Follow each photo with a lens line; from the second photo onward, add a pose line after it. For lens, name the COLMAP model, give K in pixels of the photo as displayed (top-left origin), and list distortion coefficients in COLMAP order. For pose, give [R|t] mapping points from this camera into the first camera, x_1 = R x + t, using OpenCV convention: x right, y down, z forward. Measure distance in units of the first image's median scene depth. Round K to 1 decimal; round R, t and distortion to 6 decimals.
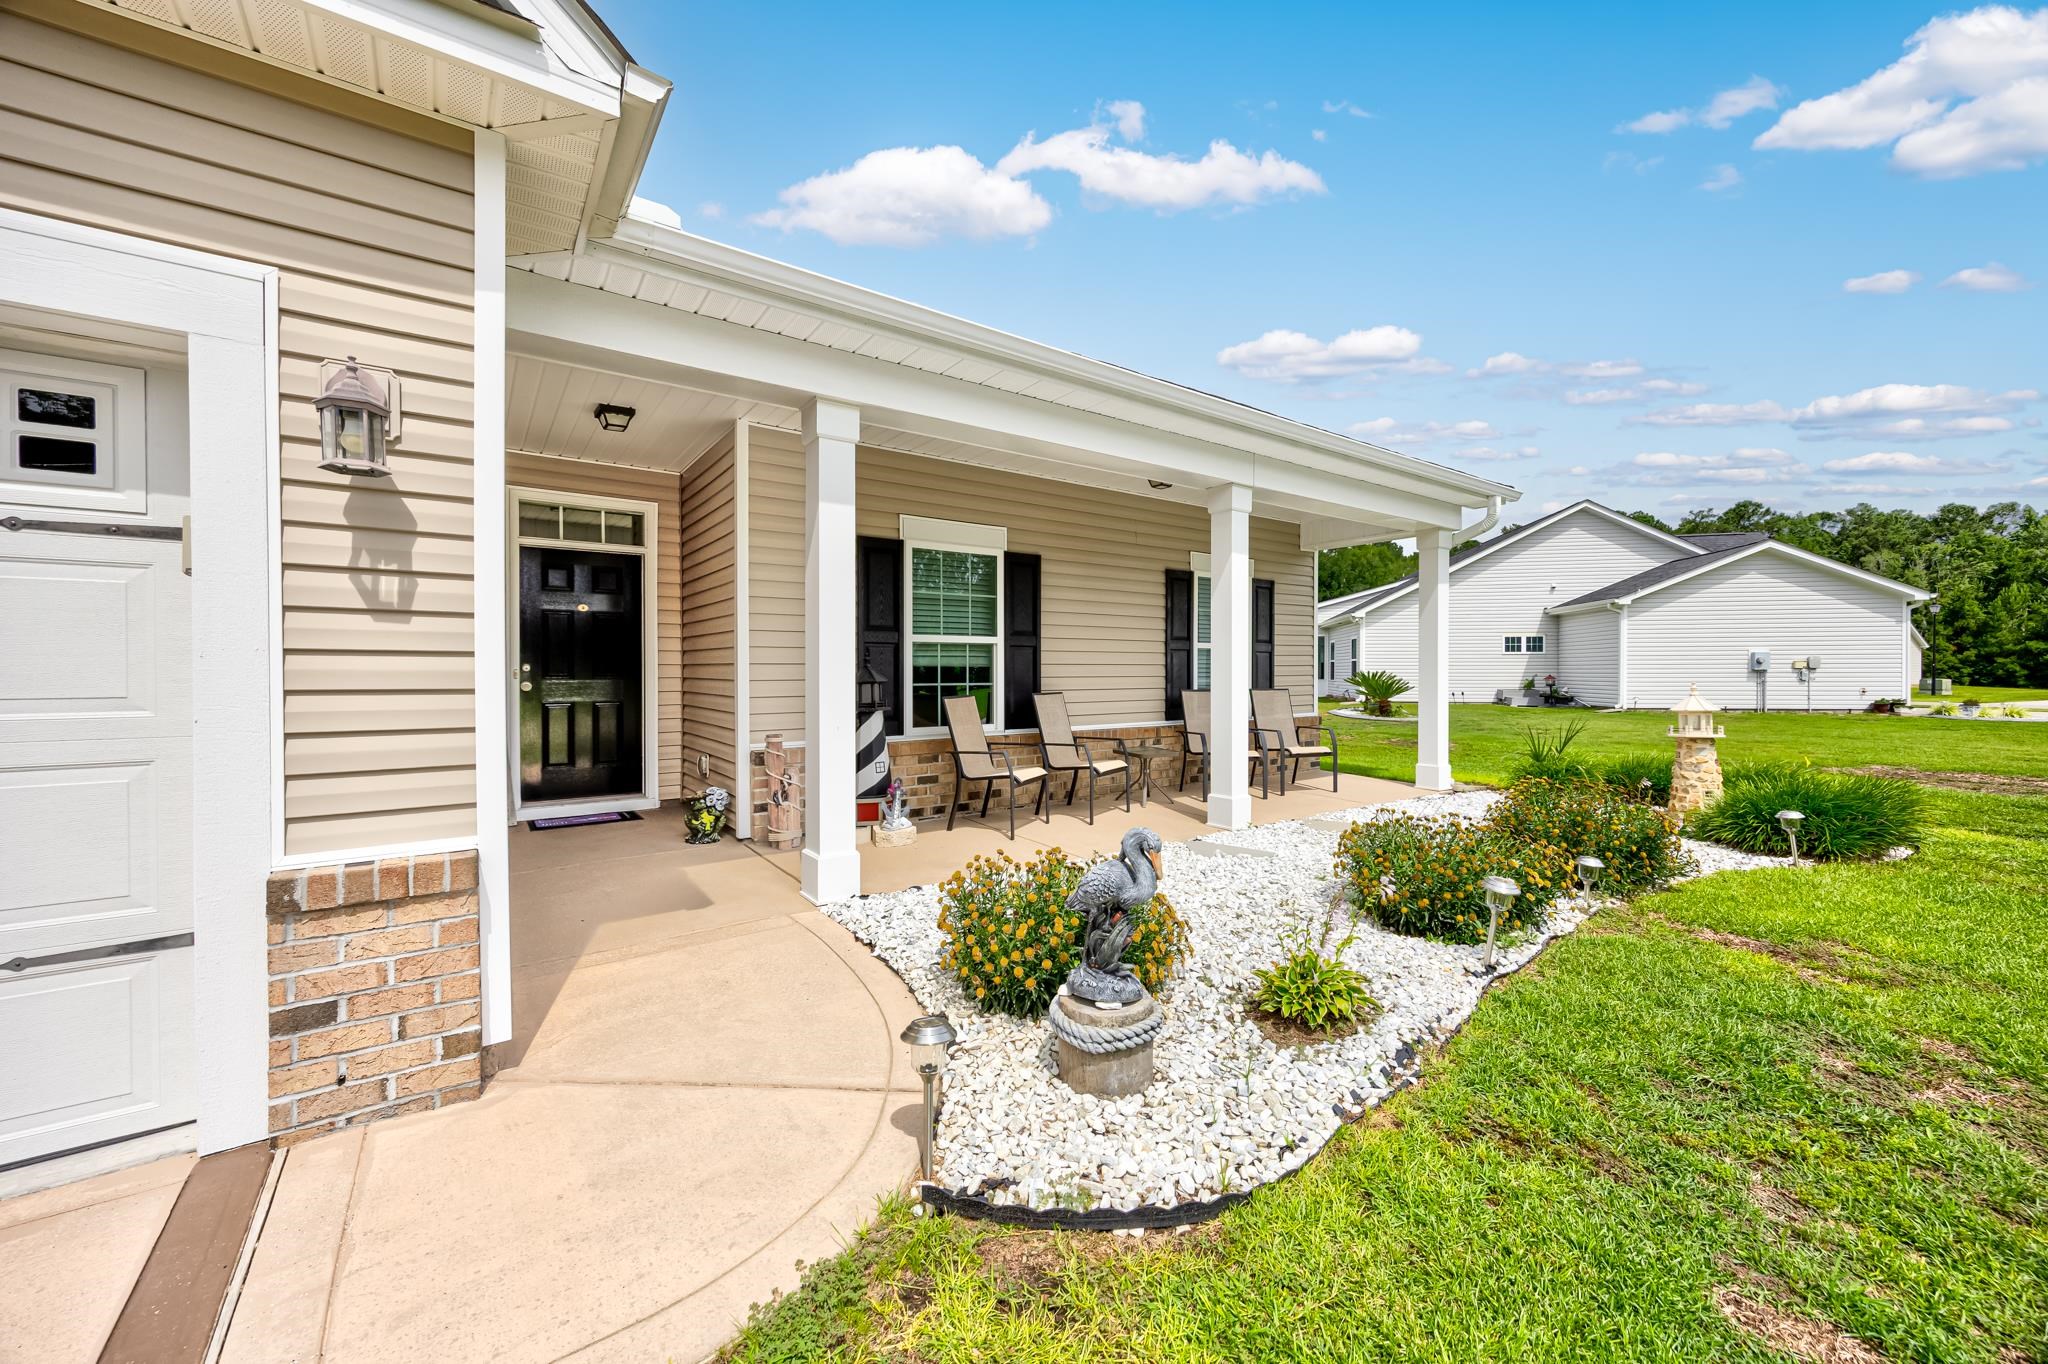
lens RADIAL K [[809.6, 0, 1024.0], [0, 809.6, 682.0], [0, 0, 1]] dist [0.000022, -0.000003]
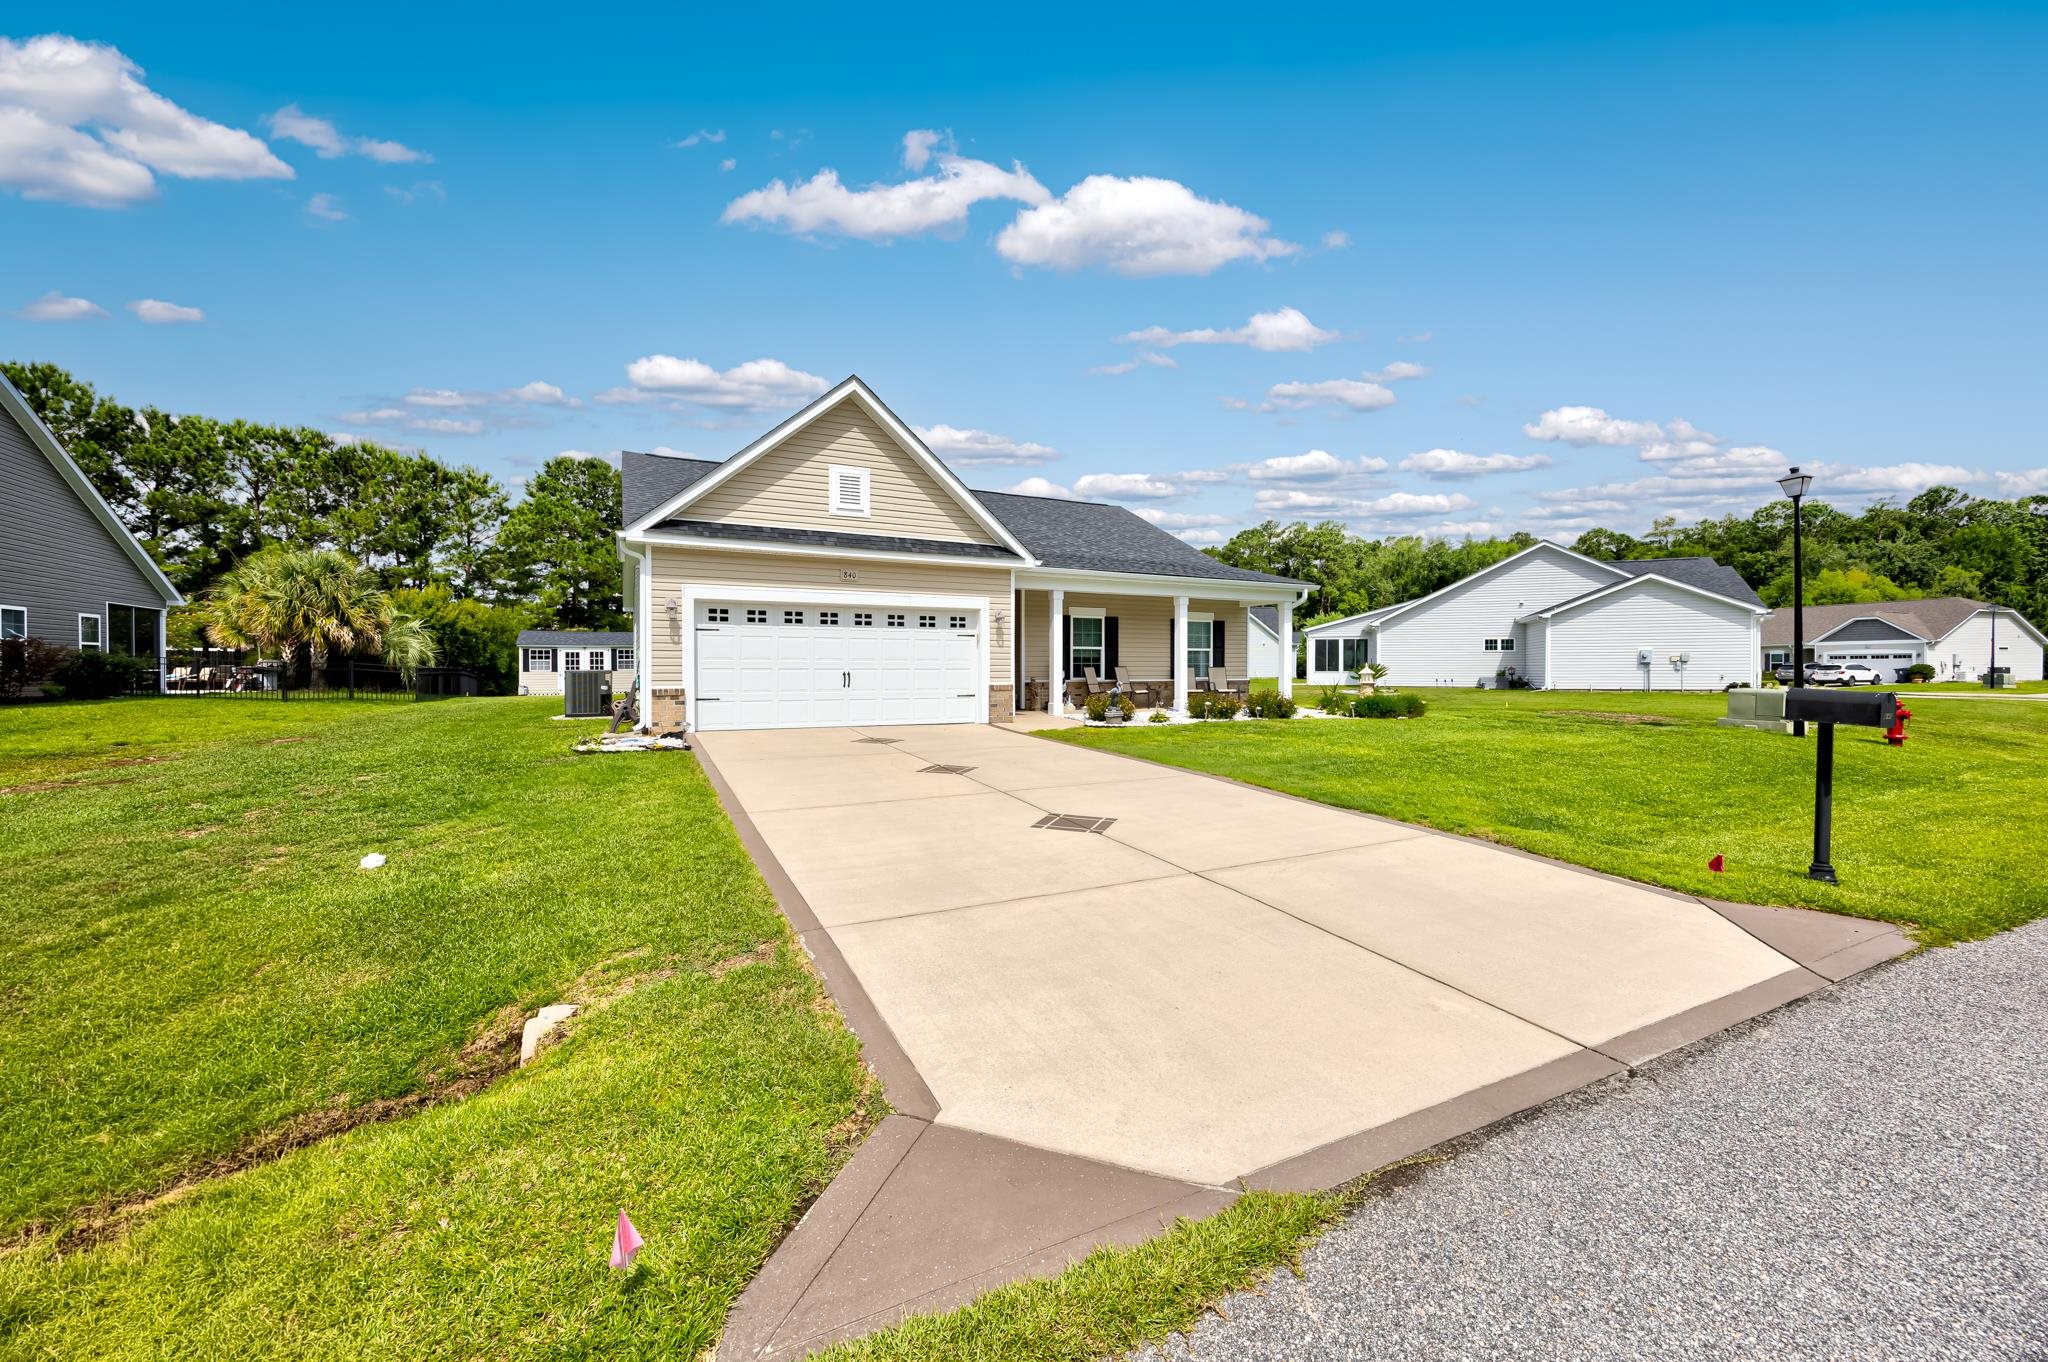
lens RADIAL K [[809.6, 0, 1024.0], [0, 809.6, 681.0], [0, 0, 1]] dist [0.000022, -0.000003]
pose [[0.987122, 0.003180, -0.159941, 0.150296], [-0.003126, 0.999995, 0.000590, 0.063083], [0.159942, -0.000082, 0.987126, -1.837601]]
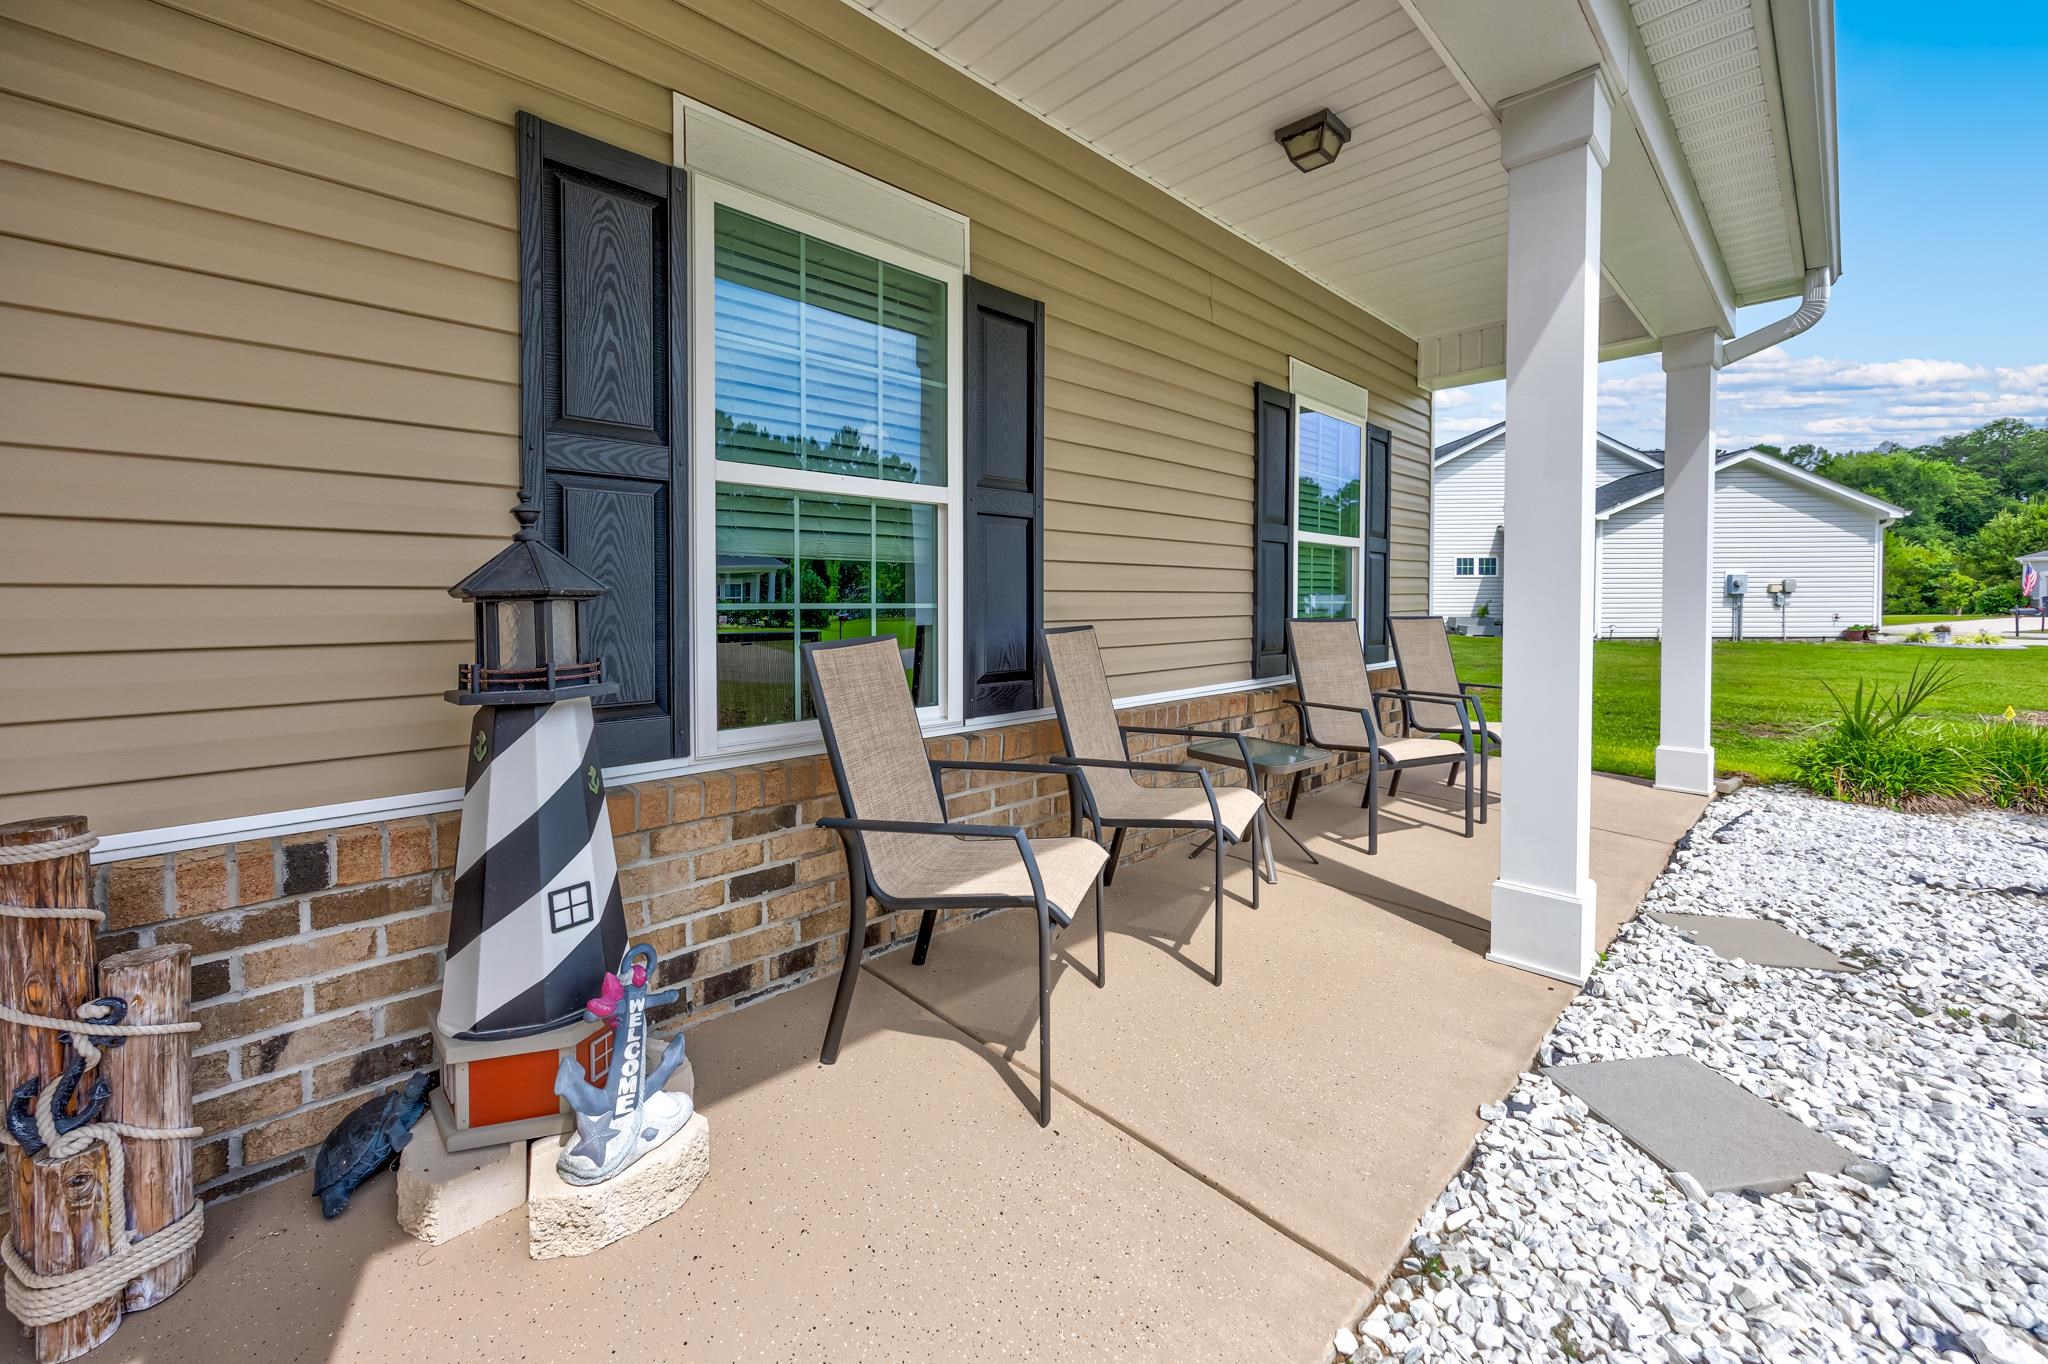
lens RADIAL K [[840.0, 0, 1019.5], [0, 840.0, 612.4], [0, 0, 1]] dist [0.001576, 0.000134]
pose [[0.989563, -0.003541, 0.144055, -0.057281], [0.003425, 0.999994, 0.001053, 0.005526], [-0.144058, -0.000549, 0.989569, 0.584038]]
